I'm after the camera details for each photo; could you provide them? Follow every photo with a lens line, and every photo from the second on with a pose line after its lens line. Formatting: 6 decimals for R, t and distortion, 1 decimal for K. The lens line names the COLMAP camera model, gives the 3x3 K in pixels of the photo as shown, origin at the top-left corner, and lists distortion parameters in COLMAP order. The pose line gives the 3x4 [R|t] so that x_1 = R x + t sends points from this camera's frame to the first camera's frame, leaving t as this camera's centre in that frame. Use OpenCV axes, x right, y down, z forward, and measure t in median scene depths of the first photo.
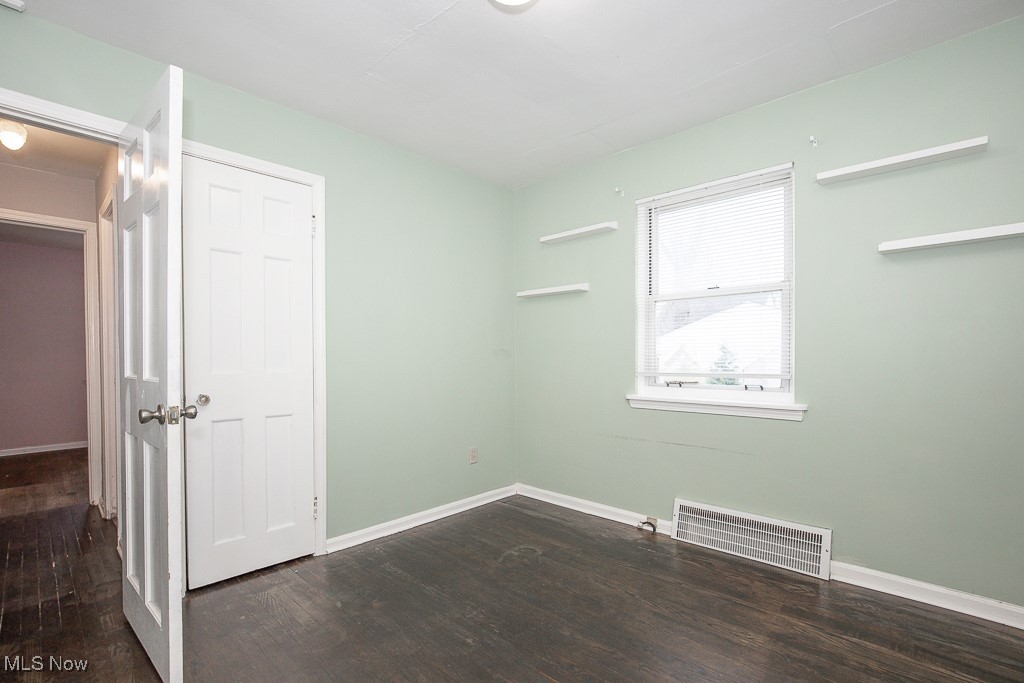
lens RADIAL K [[475.0, 0, 505.4], [0, 475.0, 360.3], [0, 0, 1]] dist [-0.004788, 0.001104]
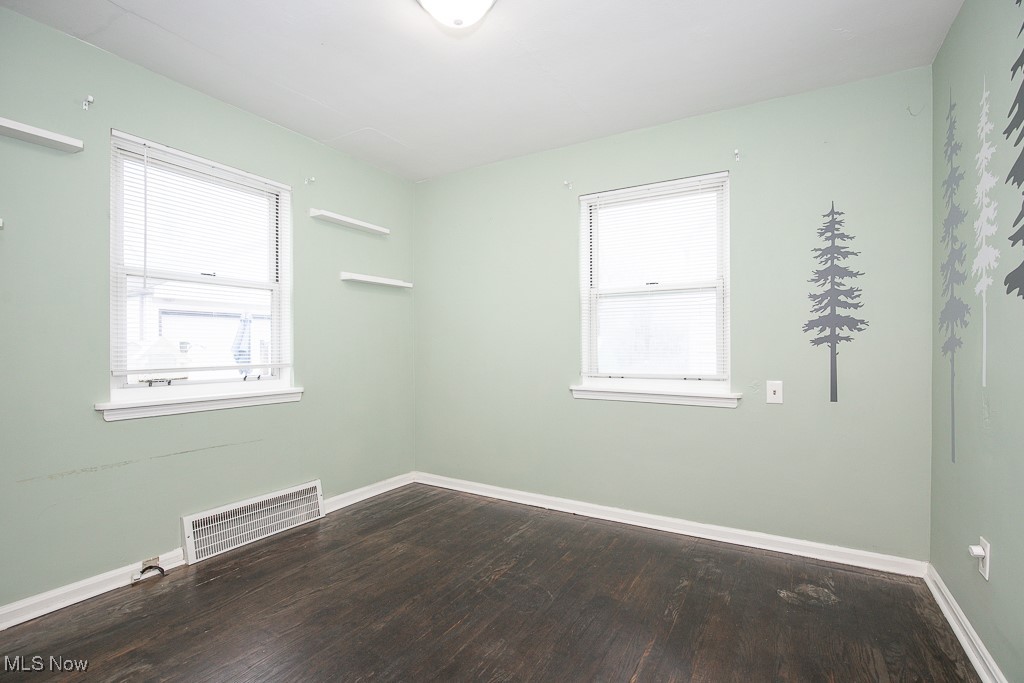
lens RADIAL K [[475.0, 0, 507.2], [0, 475.0, 346.1], [0, 0, 1]] dist [-0.004788, 0.001104]
pose [[-0.224531, 0.015324, 0.974347, -0.655807], [0.018022, 0.999771, -0.011571, 0.009404], [-0.974300, 0.014962, -0.224755, 0.701541]]
